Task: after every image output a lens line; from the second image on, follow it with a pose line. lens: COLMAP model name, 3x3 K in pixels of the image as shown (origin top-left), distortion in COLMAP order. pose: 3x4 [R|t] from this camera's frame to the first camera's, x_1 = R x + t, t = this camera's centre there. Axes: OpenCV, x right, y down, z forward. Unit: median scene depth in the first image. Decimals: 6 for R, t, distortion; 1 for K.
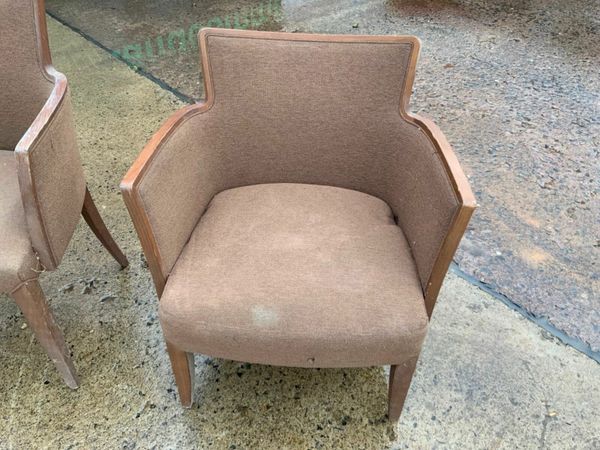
lens RADIAL K [[496.5, 0, 305.8], [0, 496.5, 229.1], [0, 0, 1]] dist [0.028131, -0.064173]
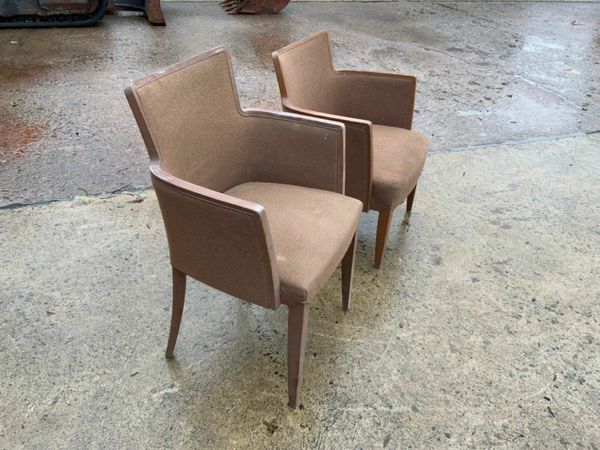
lens RADIAL K [[496.5, 0, 303.6], [0, 496.5, 226.3], [0, 0, 1]] dist [0.028131, -0.064173]
pose [[0.356227, -0.504178, 0.786706, -1.553680], [0.586808, 0.775913, 0.231550, -0.264639], [-0.727158, 0.379161, 0.572257, 0.220522]]
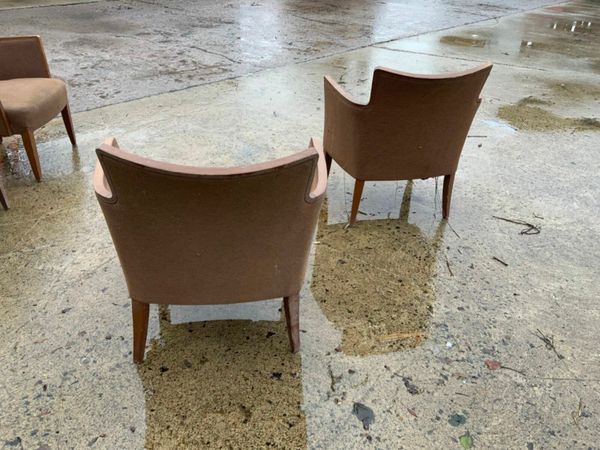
lens RADIAL K [[496.5, 0, 298.1], [0, 496.5, 222.9], [0, 0, 1]] dist [0.028131, -0.064173]
pose [[-0.093950, -0.523368, 0.846912, -2.228975], [0.643775, 0.616957, 0.452678, 0.225341], [-0.759426, 0.587749, 0.278968, -0.287118]]
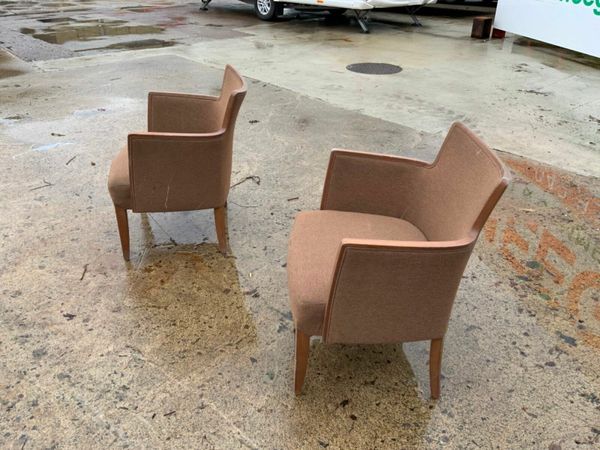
lens RADIAL K [[496.5, 0, 300.3], [0, 496.5, 229.2], [0, 0, 1]] dist [0.028131, -0.064173]
pose [[-0.999558, -0.029512, -0.003544, -0.926117], [-0.012321, 0.302879, 0.952949, -0.611267], [-0.027050, 0.952572, -0.303109, 0.573889]]
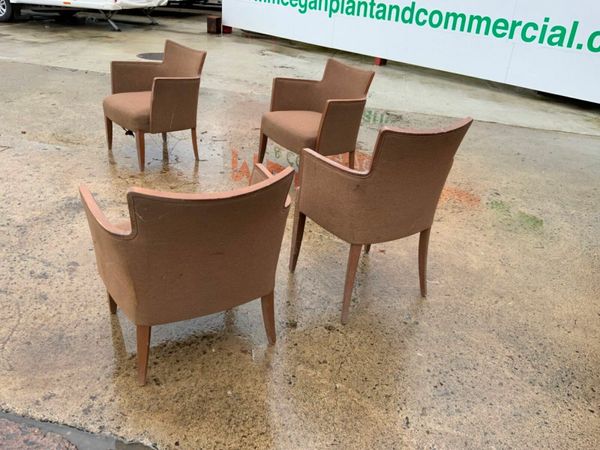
lens RADIAL K [[496.5, 0, 296.8], [0, 496.5, 230.7], [0, 0, 1]] dist [0.028131, -0.064173]
pose [[-0.836509, 0.189105, -0.514288, 0.467387], [-0.428392, 0.359517, 0.828992, -1.346194], [0.341662, 0.913776, -0.219728, 1.343507]]
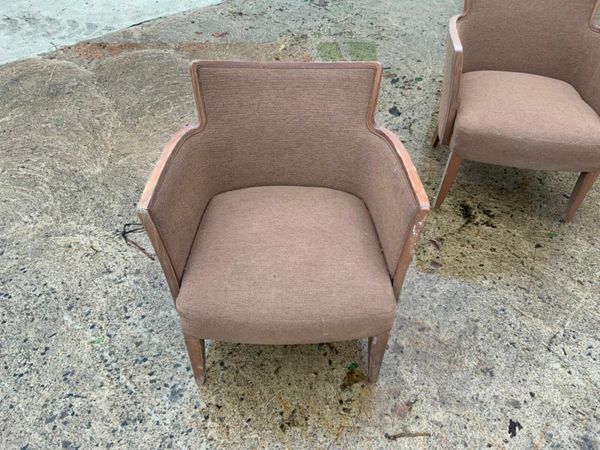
lens RADIAL K [[496.5, 0, 296.2], [0, 496.5, 225.7], [0, 0, 1]] dist [0.028131, -0.064173]
pose [[-0.121576, 0.705944, -0.697755, 0.317102], [-0.693612, 0.442426, 0.568473, 0.451612], [0.710015, 0.553084, 0.435863, -0.738043]]
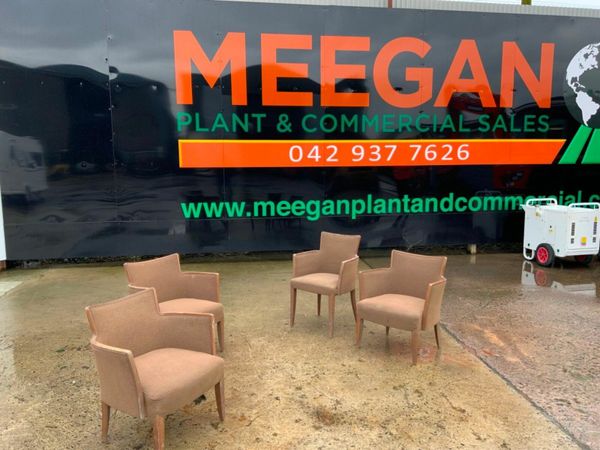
lens RADIAL K [[496.5, 0, 300.9], [0, 496.5, 225.4], [0, 0, 1]] dist [0.028131, -0.064173]
pose [[0.797773, 0.063757, -0.599577, 1.412991], [-0.399821, 0.800272, -0.446887, 1.360614], [0.451333, 0.596238, 0.663927, -1.873236]]
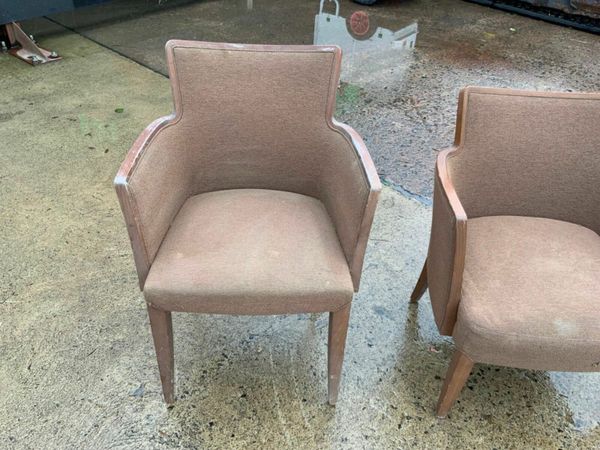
lens RADIAL K [[496.5, 0, 297.5], [0, 496.5, 228.6], [0, 0, 1]] dist [0.028131, -0.064173]
pose [[0.997484, -0.010420, 0.070125, -0.640901], [0.015826, 0.996907, -0.076987, 0.019142], [-0.069106, 0.077903, 0.994563, -0.116860]]
